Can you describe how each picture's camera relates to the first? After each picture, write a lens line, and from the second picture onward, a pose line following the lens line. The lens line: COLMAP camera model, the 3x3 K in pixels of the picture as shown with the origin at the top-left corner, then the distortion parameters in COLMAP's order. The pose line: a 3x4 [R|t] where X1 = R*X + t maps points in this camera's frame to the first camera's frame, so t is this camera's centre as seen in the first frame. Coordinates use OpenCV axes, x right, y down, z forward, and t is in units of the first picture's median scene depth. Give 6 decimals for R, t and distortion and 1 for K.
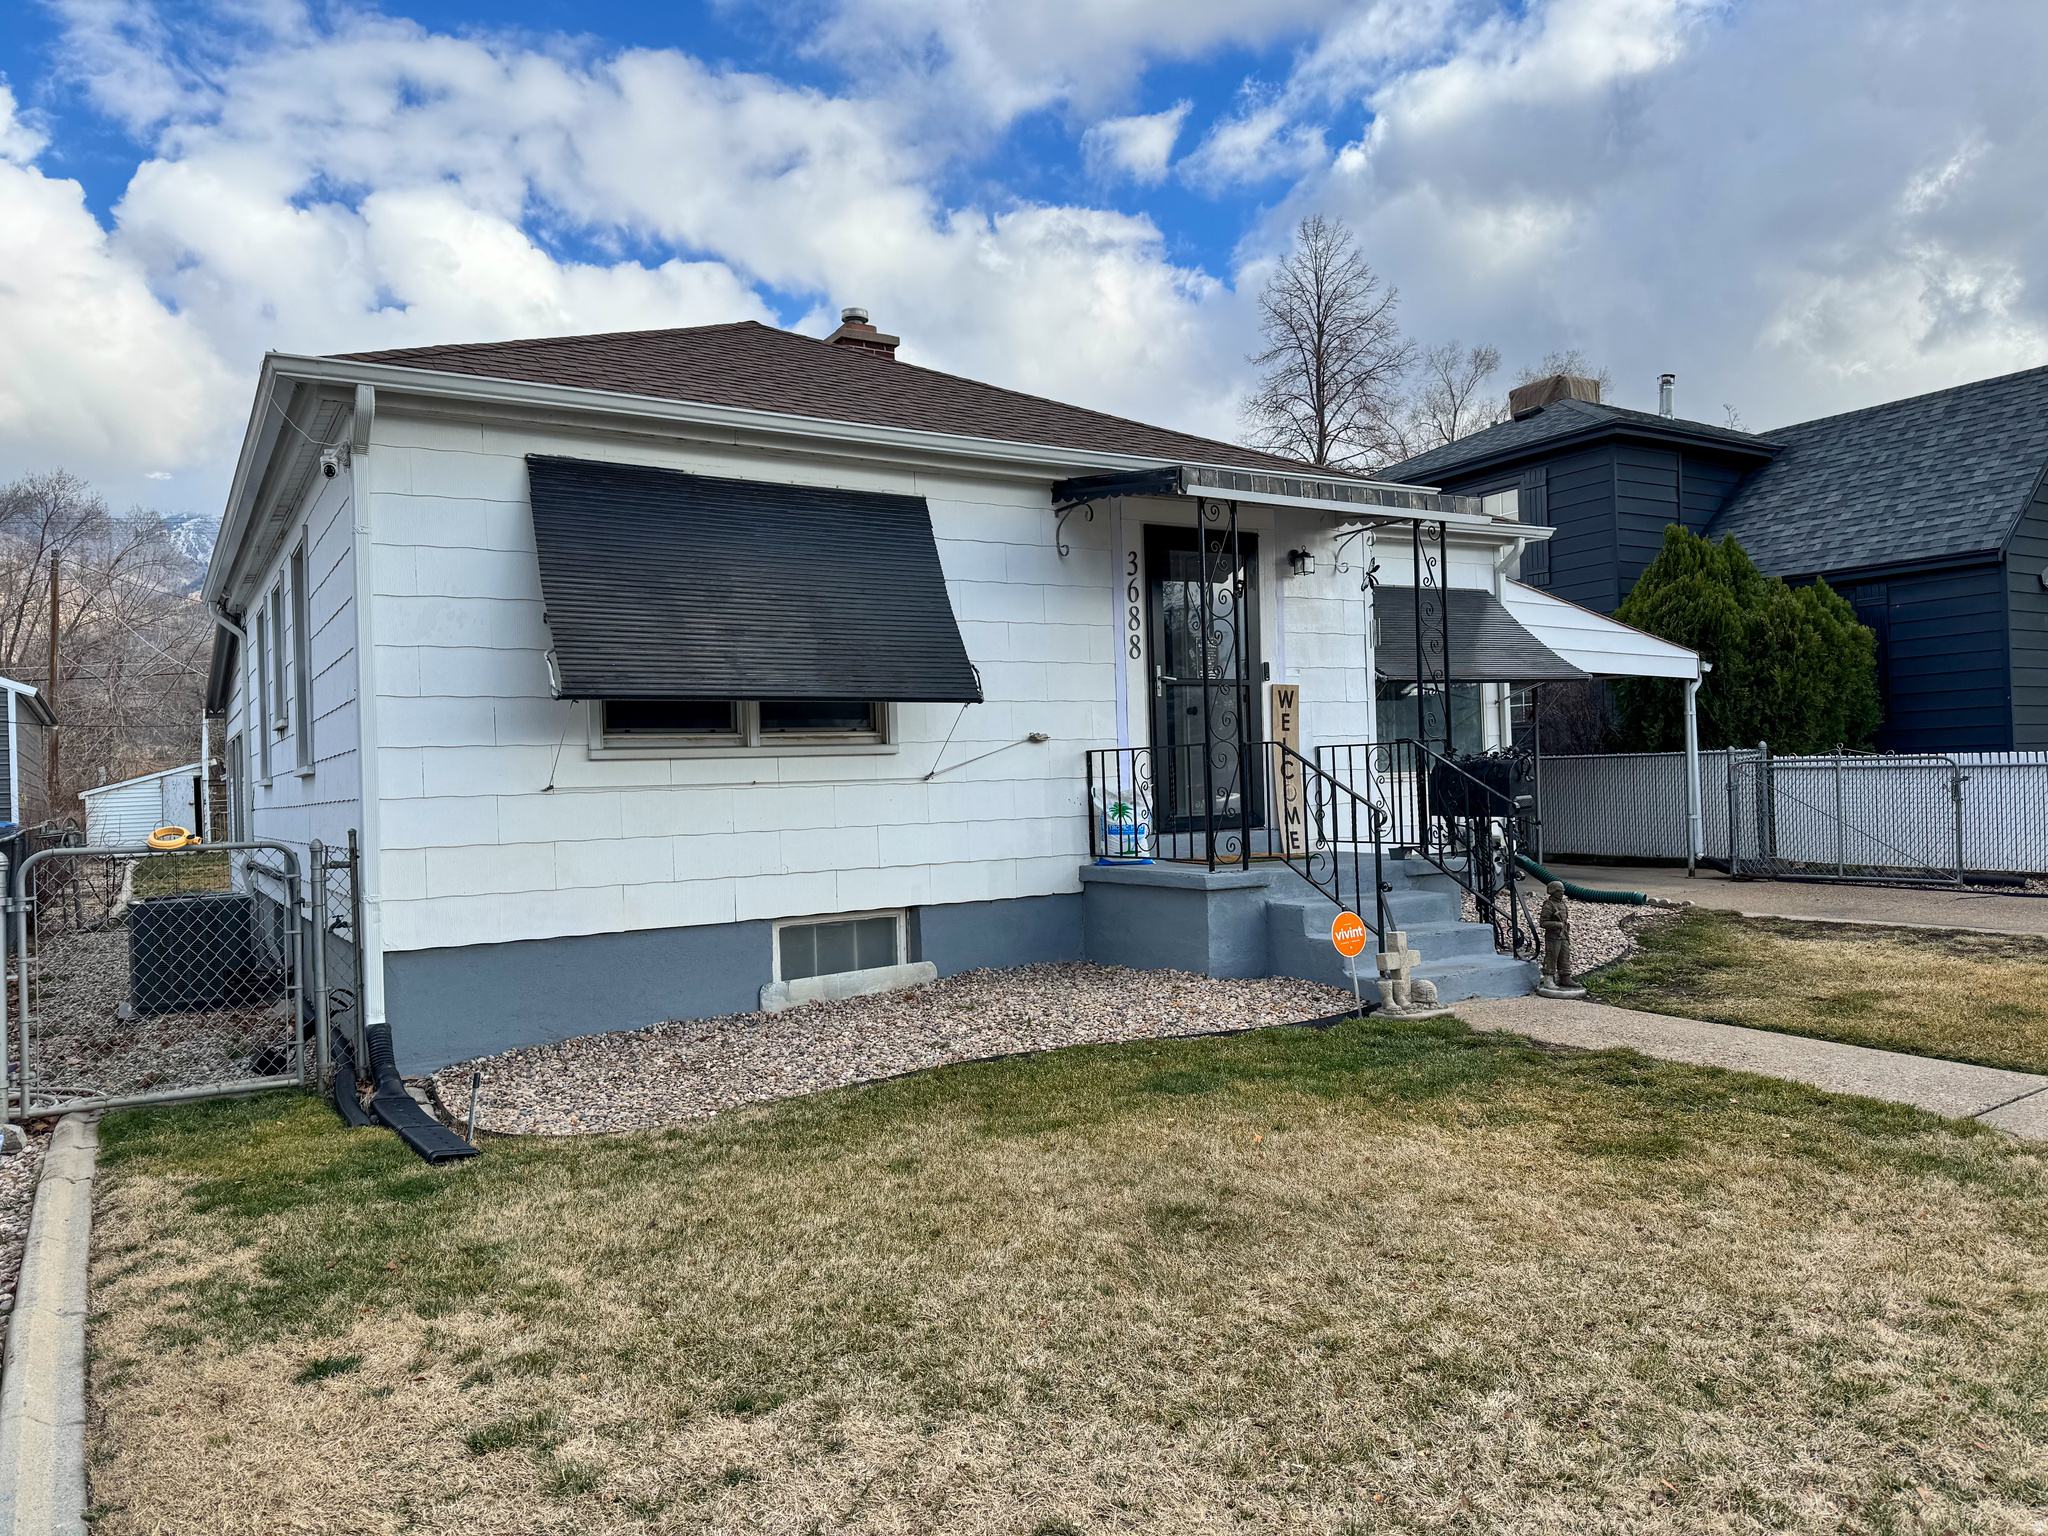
lens RADIAL K [[1436.2, 0, 1024.0], [0, 1436.2, 768.0], [0, 0, 1]] dist [0.040106, -0.000297]
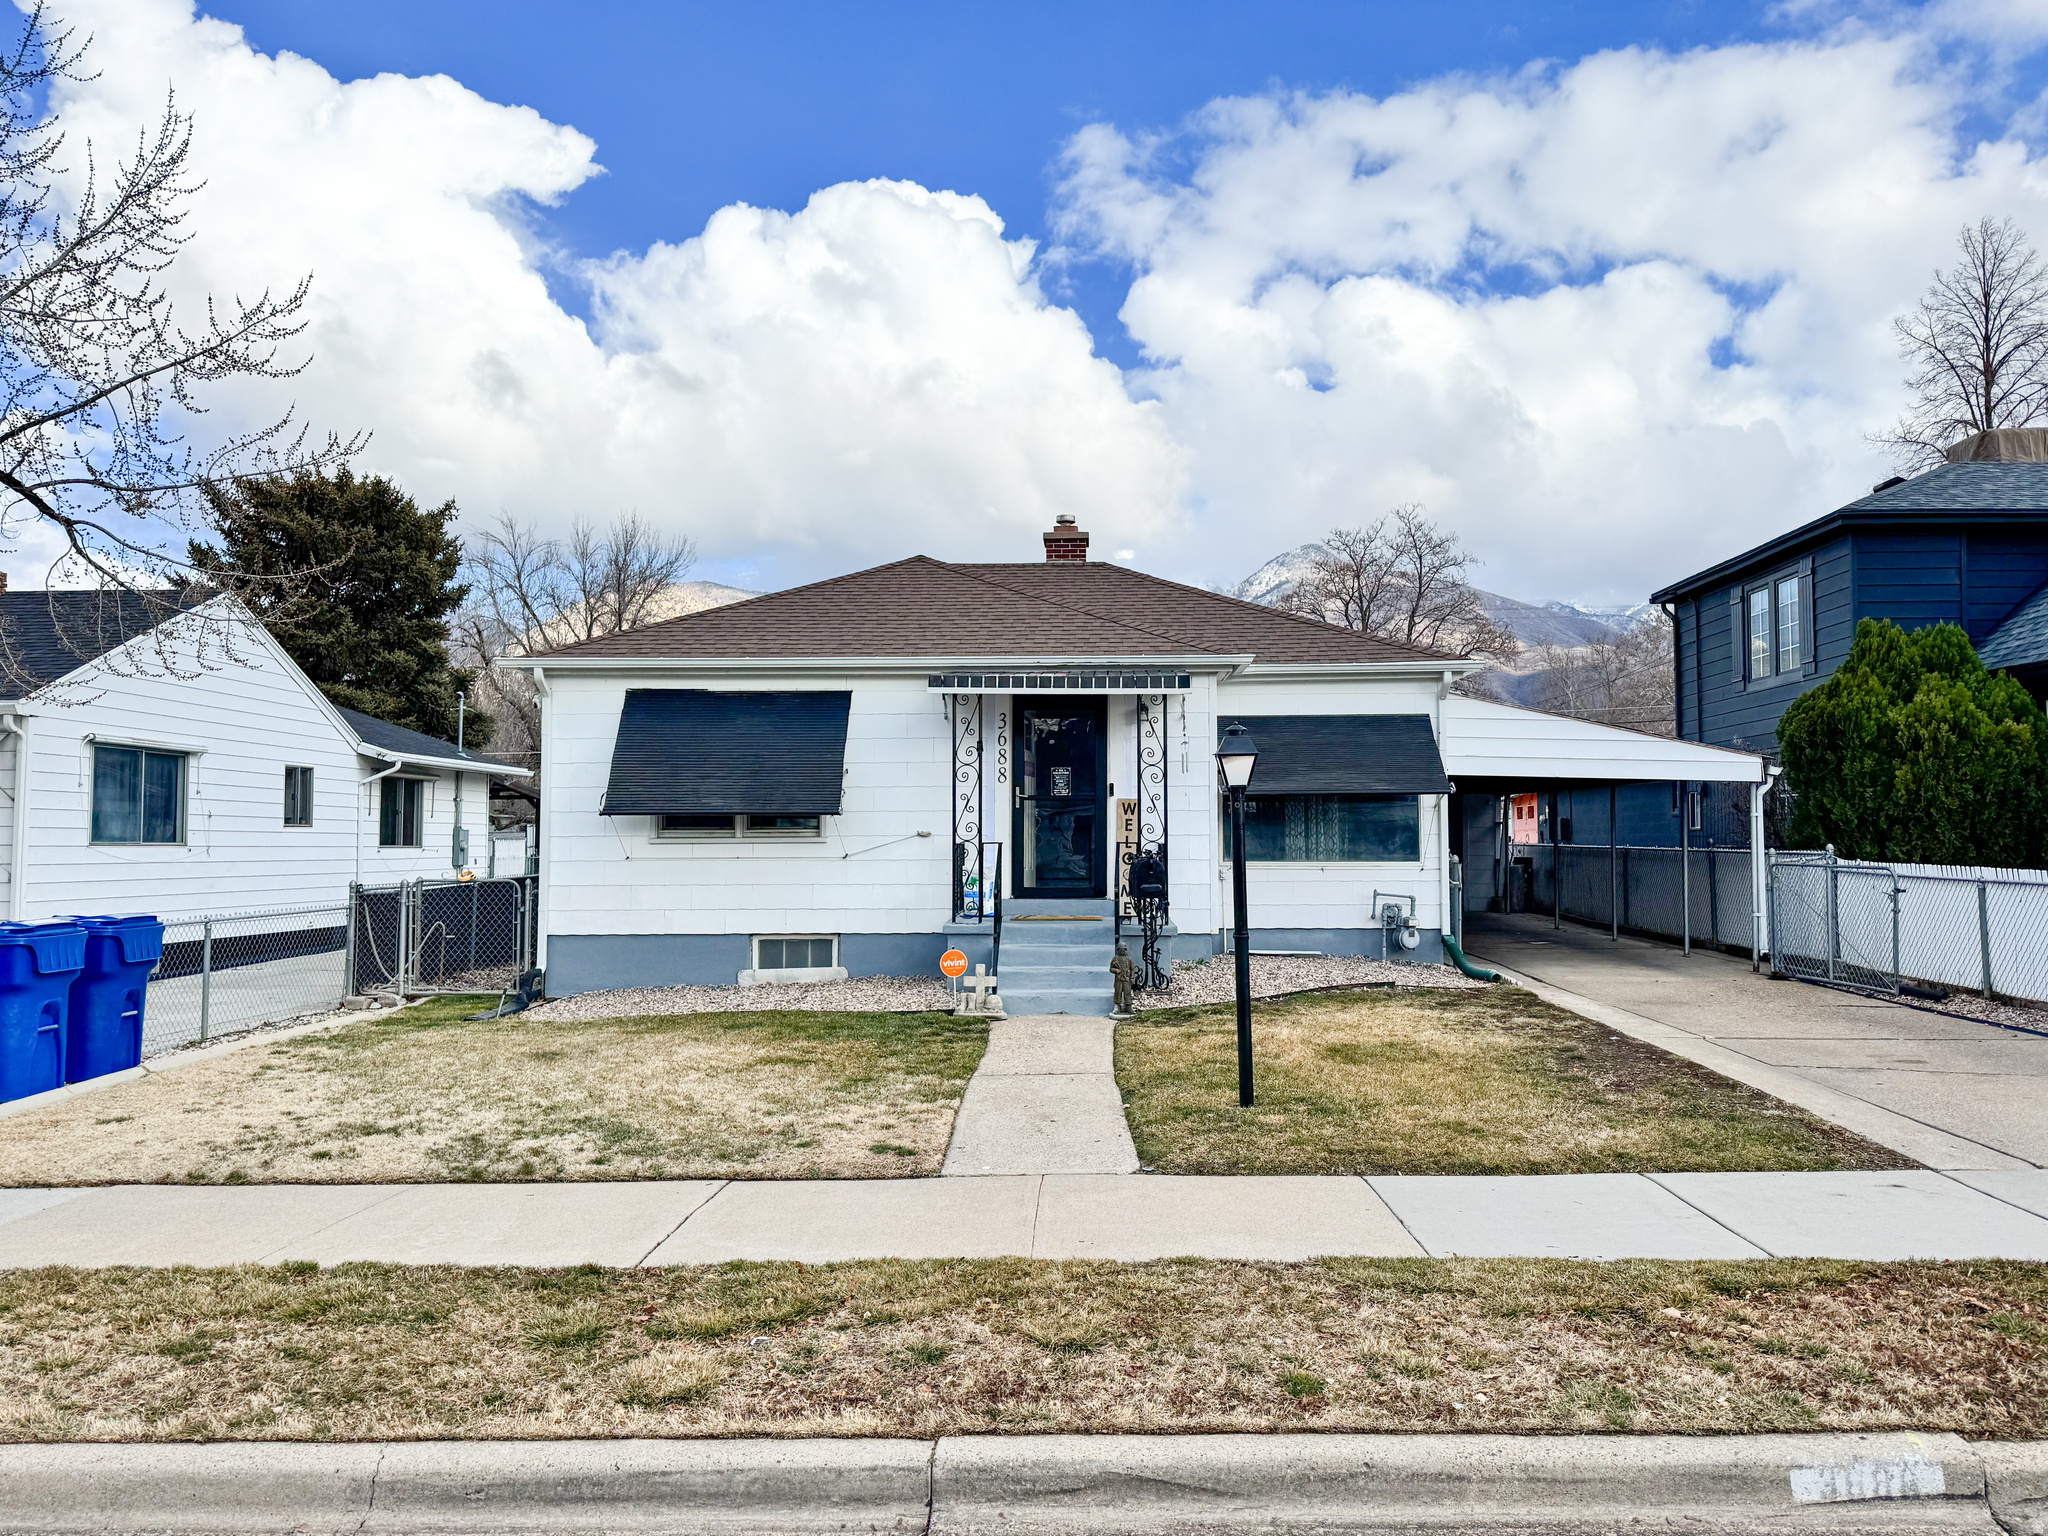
lens RADIAL K [[1436.2, 0, 1024.0], [0, 1436.2, 768.0], [0, 0, 1]] dist [0.040106, -0.000297]
pose [[0.827216, 0.002391, -0.561880, 0.953708], [-0.020141, 0.999474, -0.025399, -0.053459], [0.561524, 0.032328, 0.826829, -0.252959]]
